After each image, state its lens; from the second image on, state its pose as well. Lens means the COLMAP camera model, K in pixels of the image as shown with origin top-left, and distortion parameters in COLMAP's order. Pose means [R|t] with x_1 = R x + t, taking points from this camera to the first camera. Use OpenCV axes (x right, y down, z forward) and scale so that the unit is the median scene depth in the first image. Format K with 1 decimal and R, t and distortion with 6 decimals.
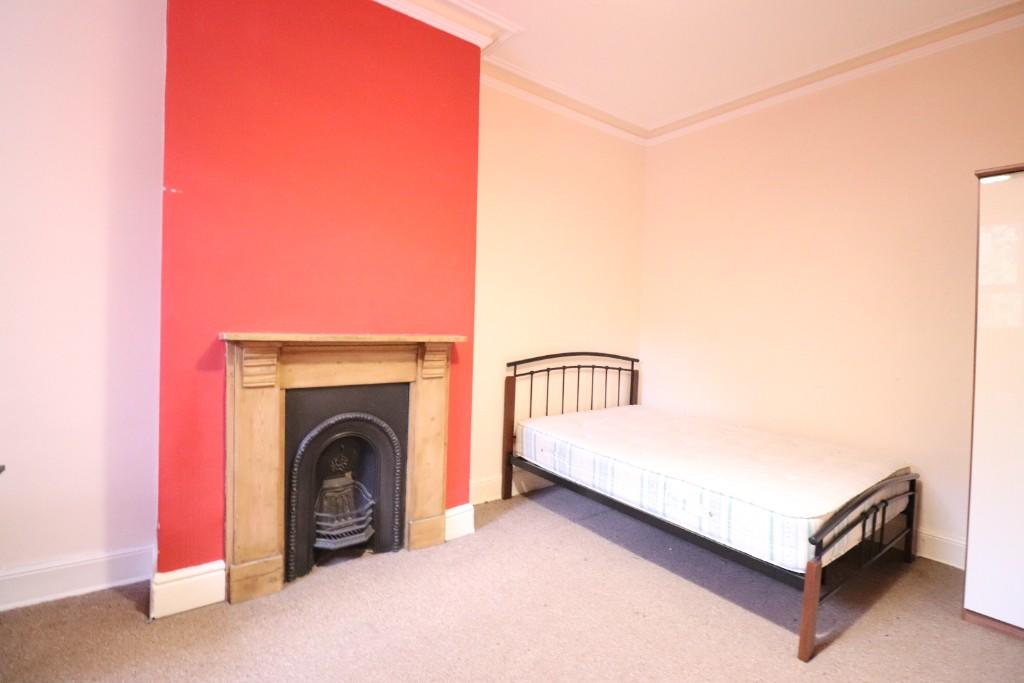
lens RADIAL K [[479.3, 0, 512.7], [0, 479.3, 330.1], [0, 0, 1]] dist [-0.001538, -0.000369]
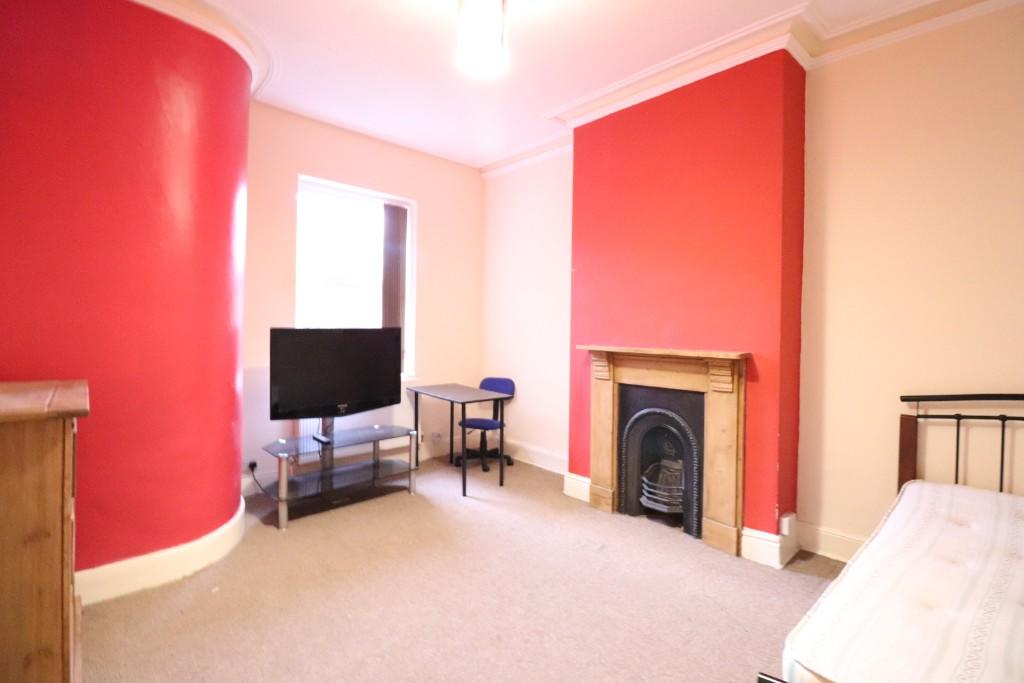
lens RADIAL K [[479.3, 0, 512.7], [0, 479.3, 330.1], [0, 0, 1]] dist [-0.001538, -0.000369]
pose [[0.121041, -0.027618, -0.992263, 0.884119], [-0.028883, 0.999092, -0.031332, 0.009858], [0.992227, 0.032452, 0.120133, 0.418309]]
